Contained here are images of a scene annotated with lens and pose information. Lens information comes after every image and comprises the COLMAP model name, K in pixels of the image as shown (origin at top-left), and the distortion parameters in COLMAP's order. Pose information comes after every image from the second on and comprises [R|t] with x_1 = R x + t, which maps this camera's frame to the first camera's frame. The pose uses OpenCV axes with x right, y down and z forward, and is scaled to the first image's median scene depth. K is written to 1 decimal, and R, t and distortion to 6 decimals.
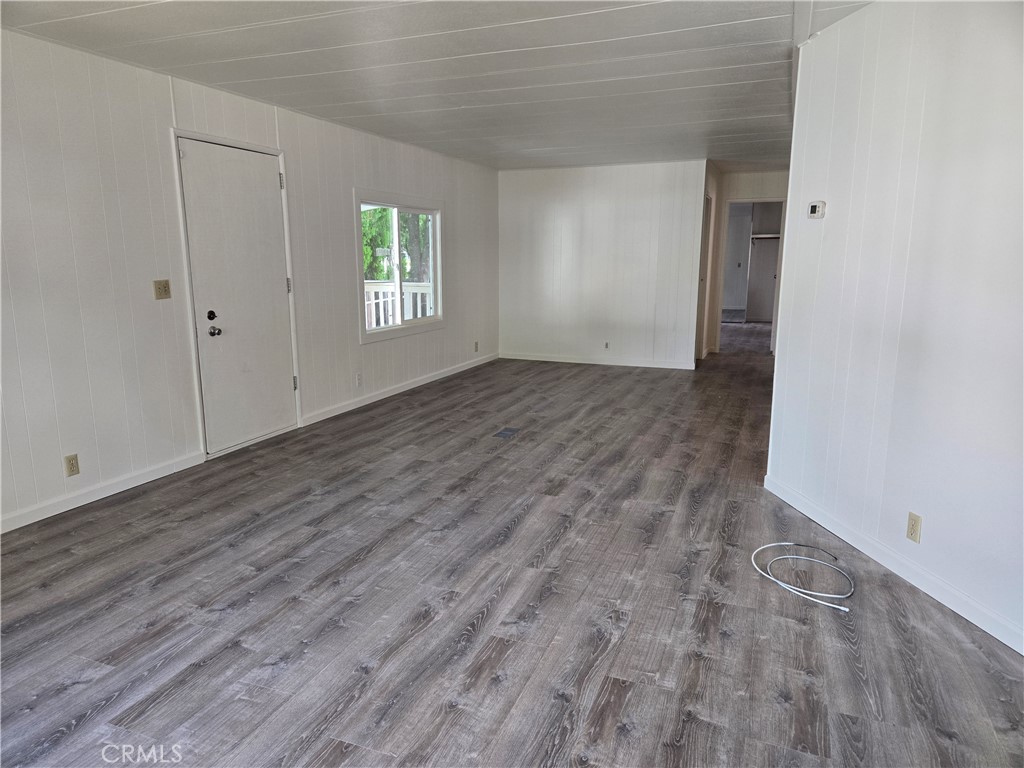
lens RADIAL K [[692.5, 0, 514.1], [0, 692.5, 378.9], [0, 0, 1]] dist [0.066661, -0.052845]
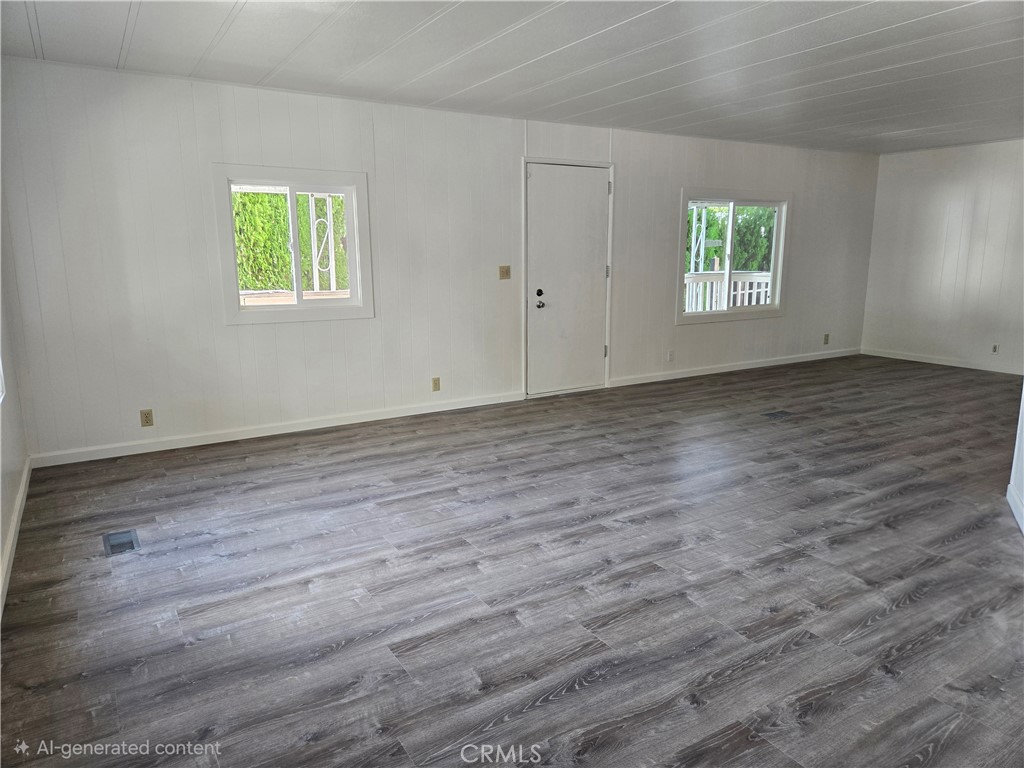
lens RADIAL K [[692.5, 0, 510.0], [0, 692.5, 381.0], [0, 0, 1]] dist [0.066661, -0.052845]
pose [[0.805811, 0.106795, -0.582463, 0.388252], [-0.099931, 0.994021, 0.044004, 0.030834], [0.583680, 0.022747, 0.811665, -0.142491]]
